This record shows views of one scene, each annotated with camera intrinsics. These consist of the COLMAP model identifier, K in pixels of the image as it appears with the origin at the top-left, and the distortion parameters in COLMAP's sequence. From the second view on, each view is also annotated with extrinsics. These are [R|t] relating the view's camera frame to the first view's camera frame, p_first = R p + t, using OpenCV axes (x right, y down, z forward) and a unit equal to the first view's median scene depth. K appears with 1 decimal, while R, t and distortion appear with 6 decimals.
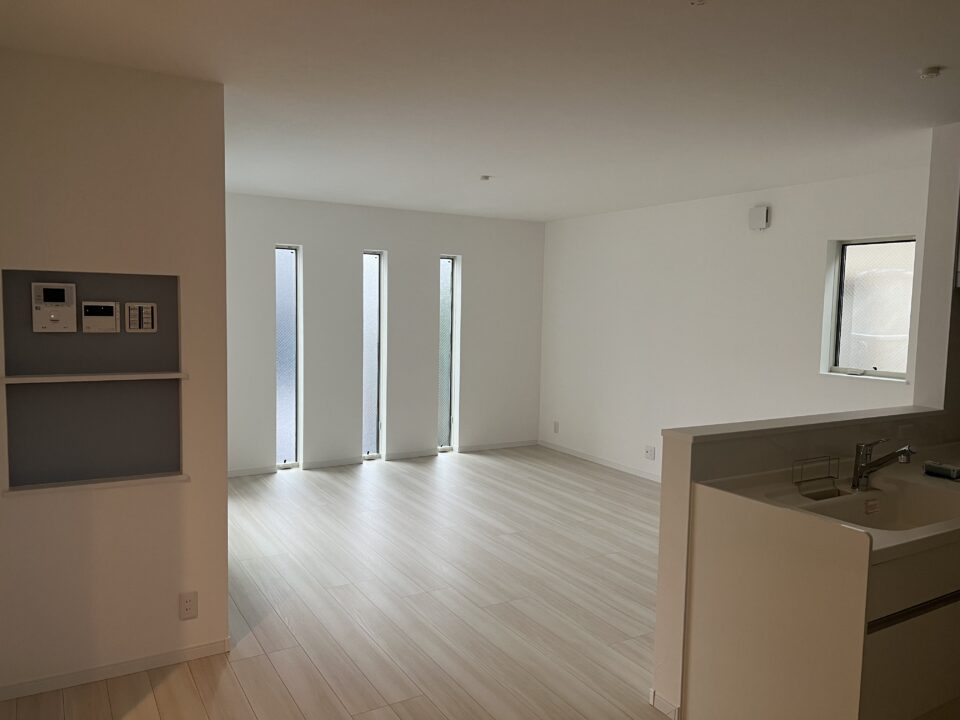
lens RADIAL K [[718.4, 0, 480.9], [0, 718.4, 358.6], [0, 0, 1]] dist [0.027006, -0.021592]
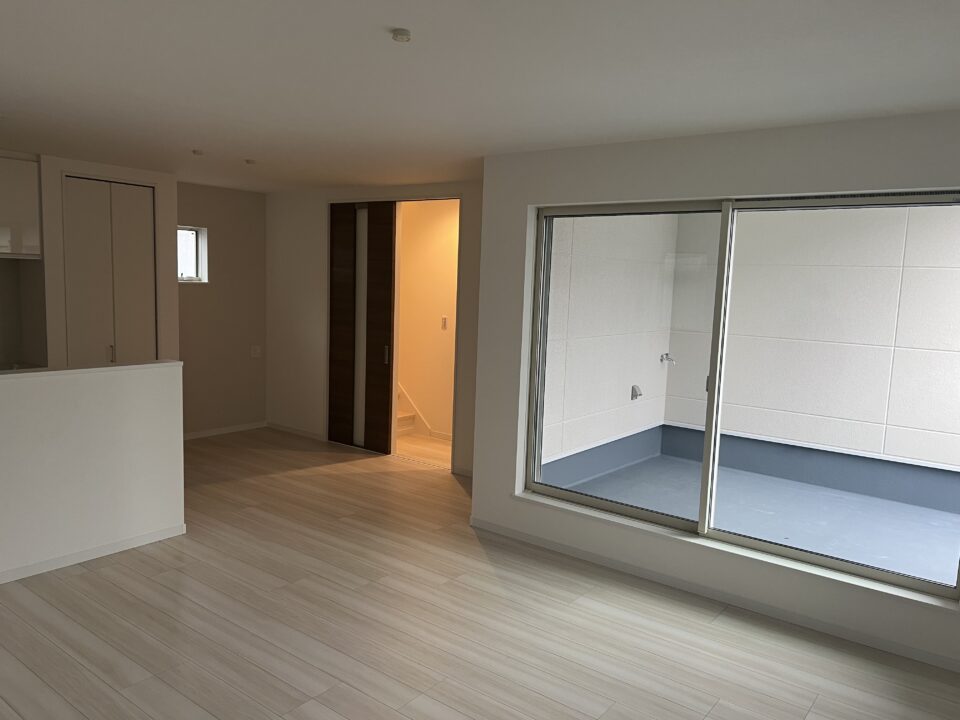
lens RADIAL K [[718.4, 0, 483.5], [0, 718.4, 359.2], [0, 0, 1]] dist [0.027006, -0.021592]
pose [[-0.925240, -0.015417, -0.379069, 0.226080], [-0.088319, 0.980475, 0.175694, -0.228627], [0.368959, 0.196038, -0.908536, 2.533274]]
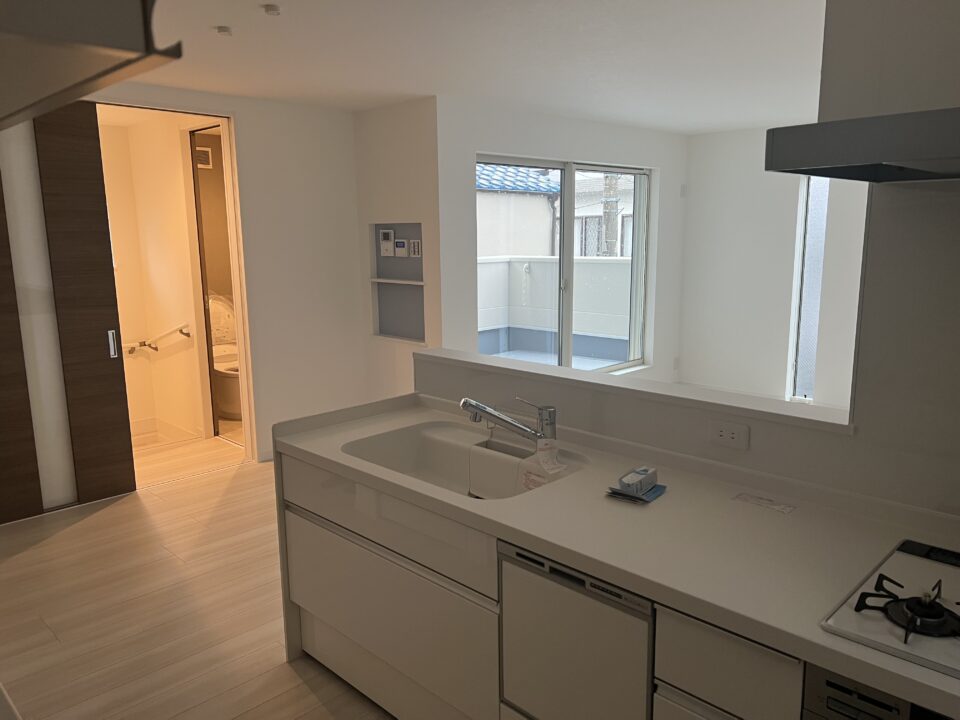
lens RADIAL K [[718.4, 0, 482.7], [0, 718.4, 364.6], [0, 0, 1]] dist [0.027006, -0.021592]
pose [[0.249321, 0.152001, -0.956418, 1.264851], [-0.060722, 0.988116, 0.141210, -0.035129], [0.966515, 0.022869, 0.255587, 0.729233]]
